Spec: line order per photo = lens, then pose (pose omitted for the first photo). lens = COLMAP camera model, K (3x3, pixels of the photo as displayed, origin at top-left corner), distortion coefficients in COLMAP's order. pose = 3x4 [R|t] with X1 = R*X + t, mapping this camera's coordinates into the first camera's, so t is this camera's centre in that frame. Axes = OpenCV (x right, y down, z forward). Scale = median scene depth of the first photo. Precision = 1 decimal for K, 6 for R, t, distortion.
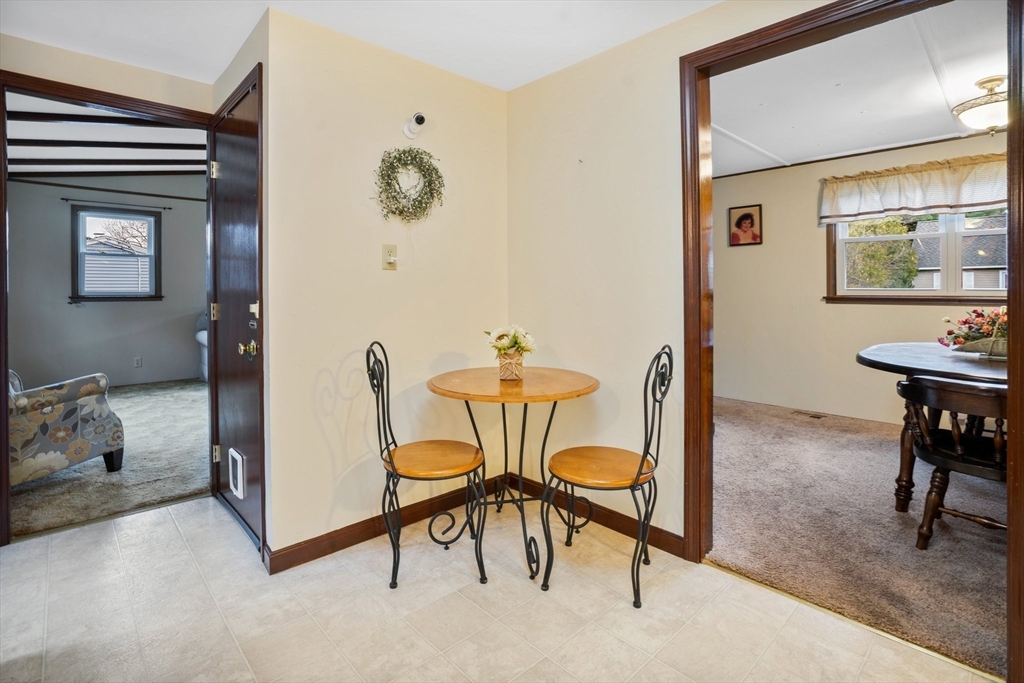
lens RADIAL K [[490.6, 0, 506.2], [0, 490.6, 291.6], [0, 0, 1]] dist [-0.035101, 0.010258]
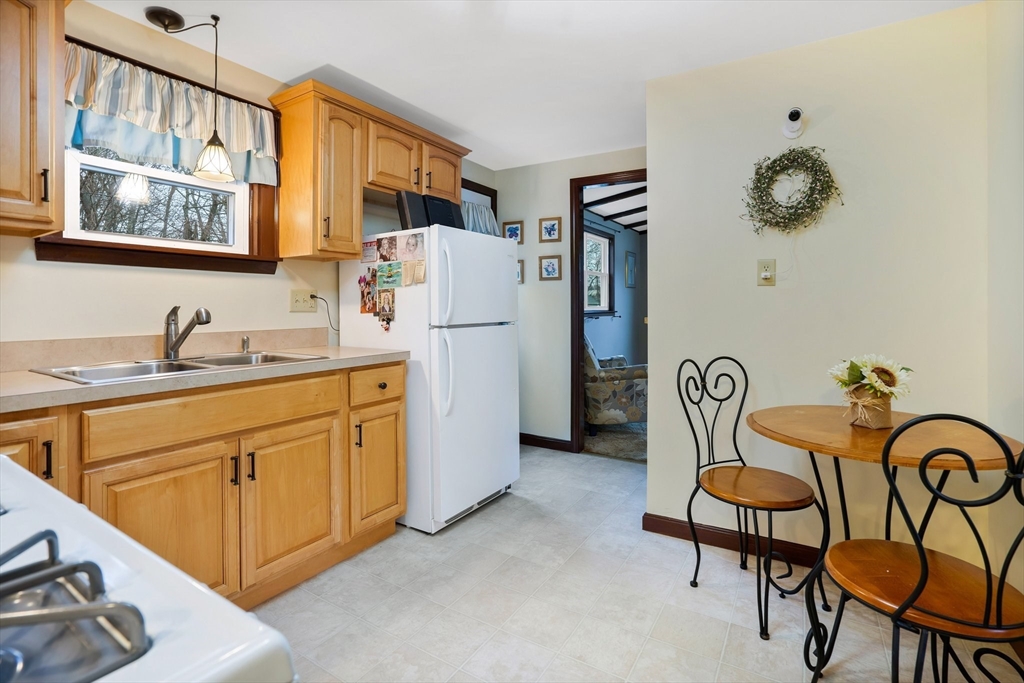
lens RADIAL K [[490.6, 0, 503.9], [0, 490.6, 311.2], [0, 0, 1]] dist [-0.035101, 0.010258]
pose [[0.265439, 0.013086, -0.964039, 0.537584], [0.000032, 0.999908, 0.013582, -0.007335], [0.964128, -0.003636, 0.265414, 0.252124]]
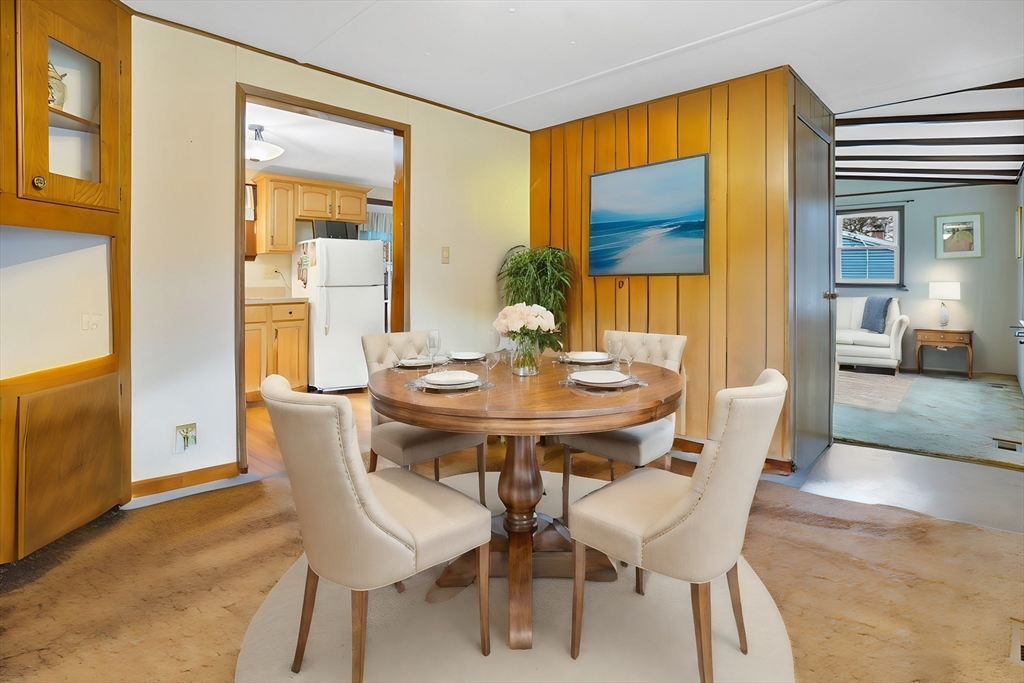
lens RADIAL K [[482.8, 0, 488.4], [0, 482.8, 279.9], [0, 0, 1]] dist [-0.024637, 0.004631]
pose [[0.047327, 0.013538, -0.998788, 1.647276], [-0.006509, 0.999891, 0.013244, -0.022848], [0.998858, 0.005874, 0.047410, 1.020705]]
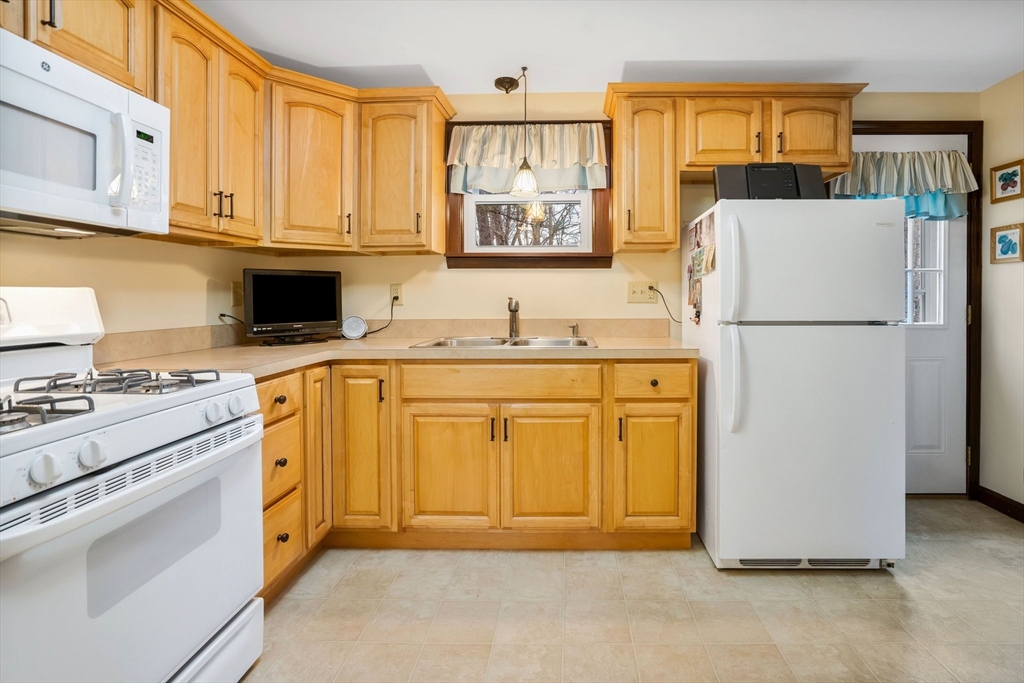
lens RADIAL K [[490.6, 0, 559.5], [0, 490.6, 298.9], [0, 0, 1]] dist [-0.035101, 0.010258]
pose [[-0.674580, 0.007752, -0.738161, 0.333885], [0.004182, 0.999969, 0.006680, -0.009067], [0.738190, 0.001419, -0.674592, 0.748122]]
